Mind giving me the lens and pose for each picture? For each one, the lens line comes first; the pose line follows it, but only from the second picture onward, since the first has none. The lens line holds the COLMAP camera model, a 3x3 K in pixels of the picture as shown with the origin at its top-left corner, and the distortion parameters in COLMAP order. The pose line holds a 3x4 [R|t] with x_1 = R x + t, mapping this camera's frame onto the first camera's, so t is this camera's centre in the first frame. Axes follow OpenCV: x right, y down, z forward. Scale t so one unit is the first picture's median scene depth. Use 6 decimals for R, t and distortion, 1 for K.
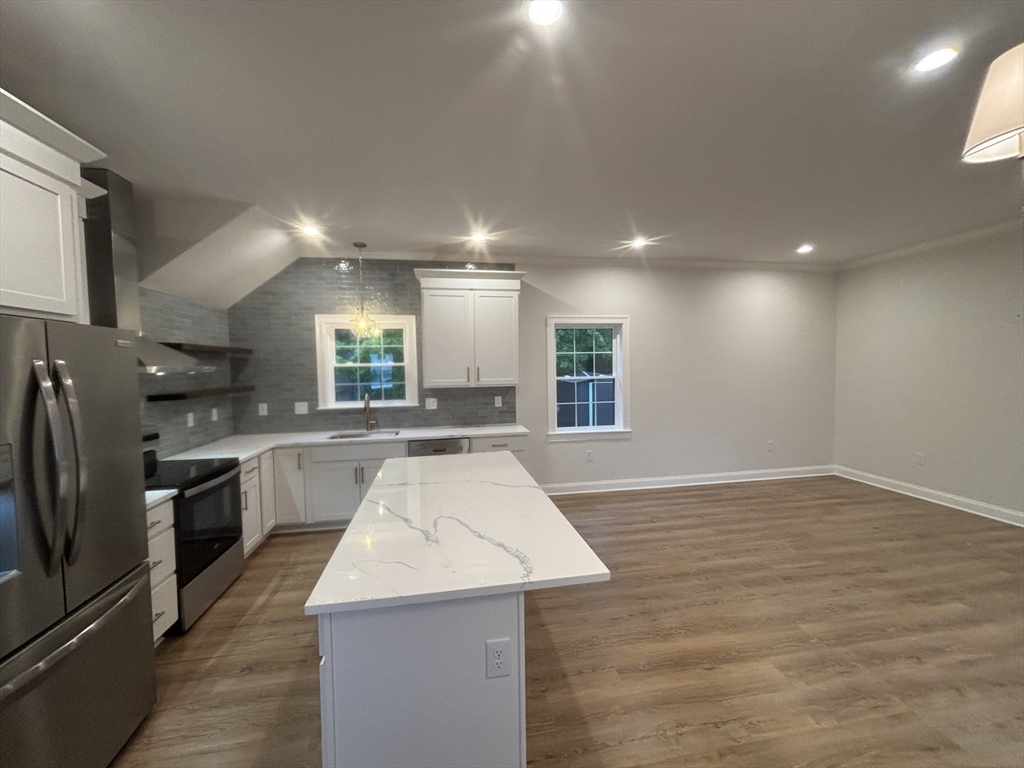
lens RADIAL K [[412.6, 0, 513.1], [0, 412.6, 381.9], [0, 0, 1]] dist [0.003282, -0.000791]
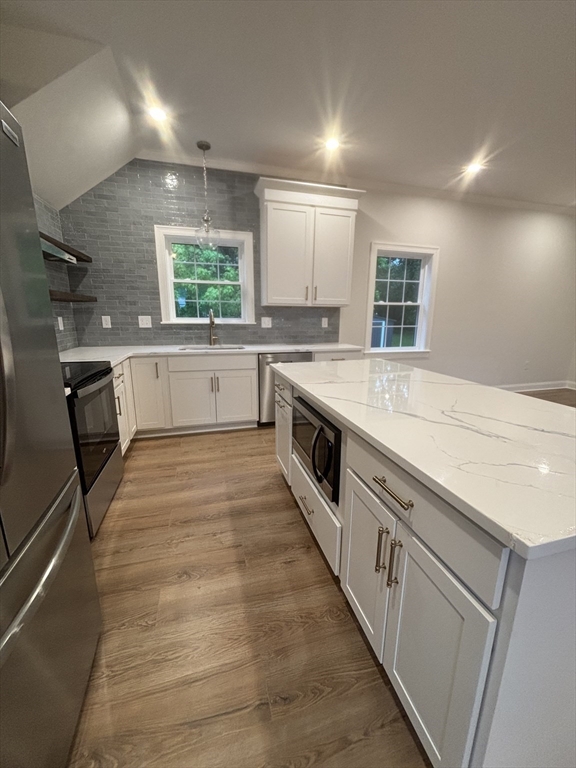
lens RADIAL K [[309.5, 0, 289.4], [0, 309.5, 384.6], [0, 0, 1]] dist [0.003282, -0.000791]
pose [[0.994536, 0.000577, 0.104393, -0.239193], [-0.019374, 0.983635, 0.179129, 0.072518], [-0.102581, -0.180173, 0.978271, 0.184221]]
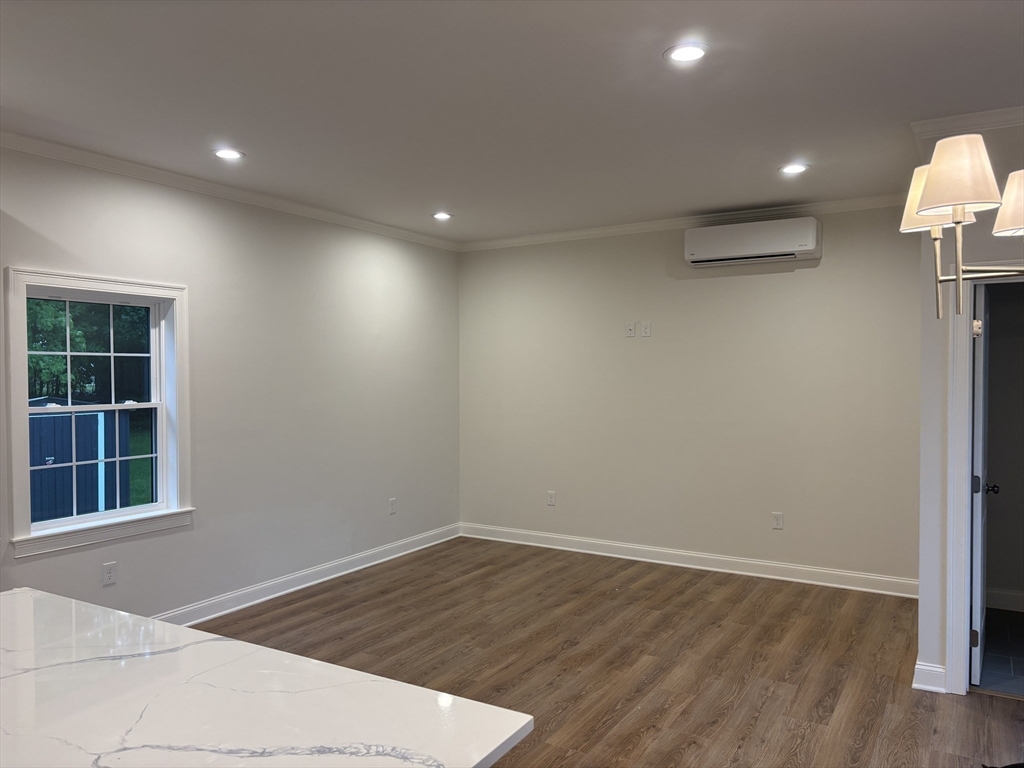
lens RADIAL K [[770.2, 0, 514.8], [0, 770.2, 385.2], [0, 0, 1]] dist [0.025541, -0.001775]
pose [[0.651366, -0.000094, 0.758764, -0.212841], [0.024932, 0.999463, -0.021279, -0.005382], [-0.758354, 0.032778, 0.651019, 0.076404]]
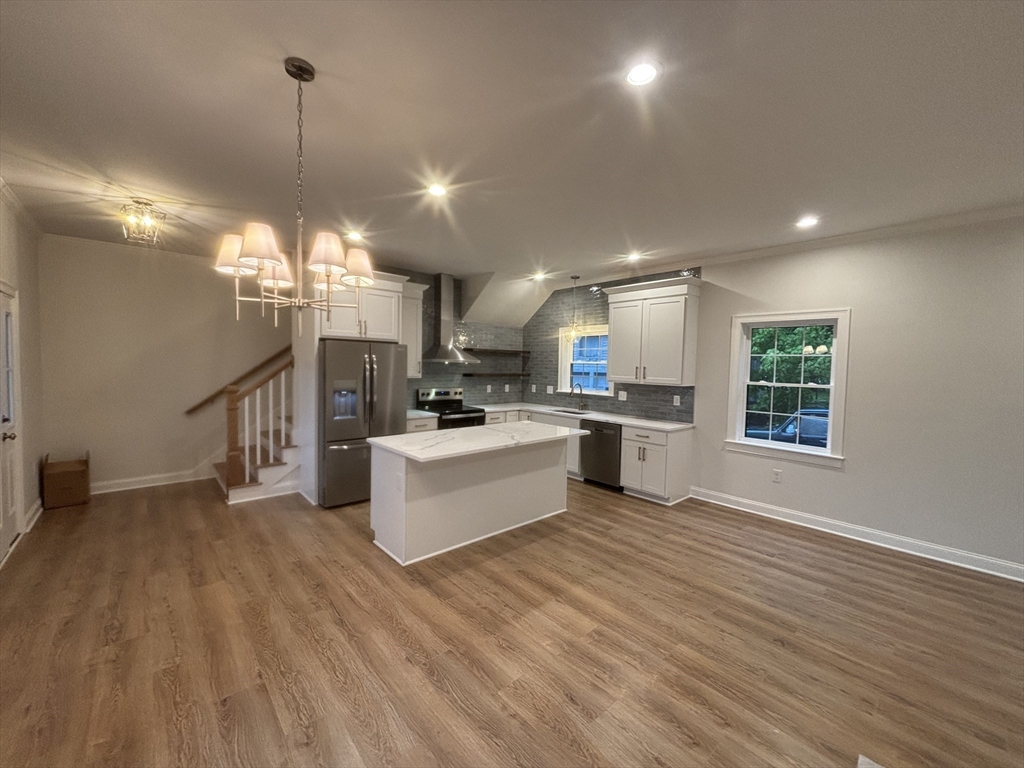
lens RADIAL K [[412.6, 0, 513.8], [0, 412.6, 384.5], [0, 0, 1]] dist [0.003282, -0.000791]
pose [[0.528143, 0.070817, -0.846197, 0.705390], [-0.066417, 0.996909, 0.041977, -0.011046], [0.846554, 0.034032, 0.531214, 0.085163]]
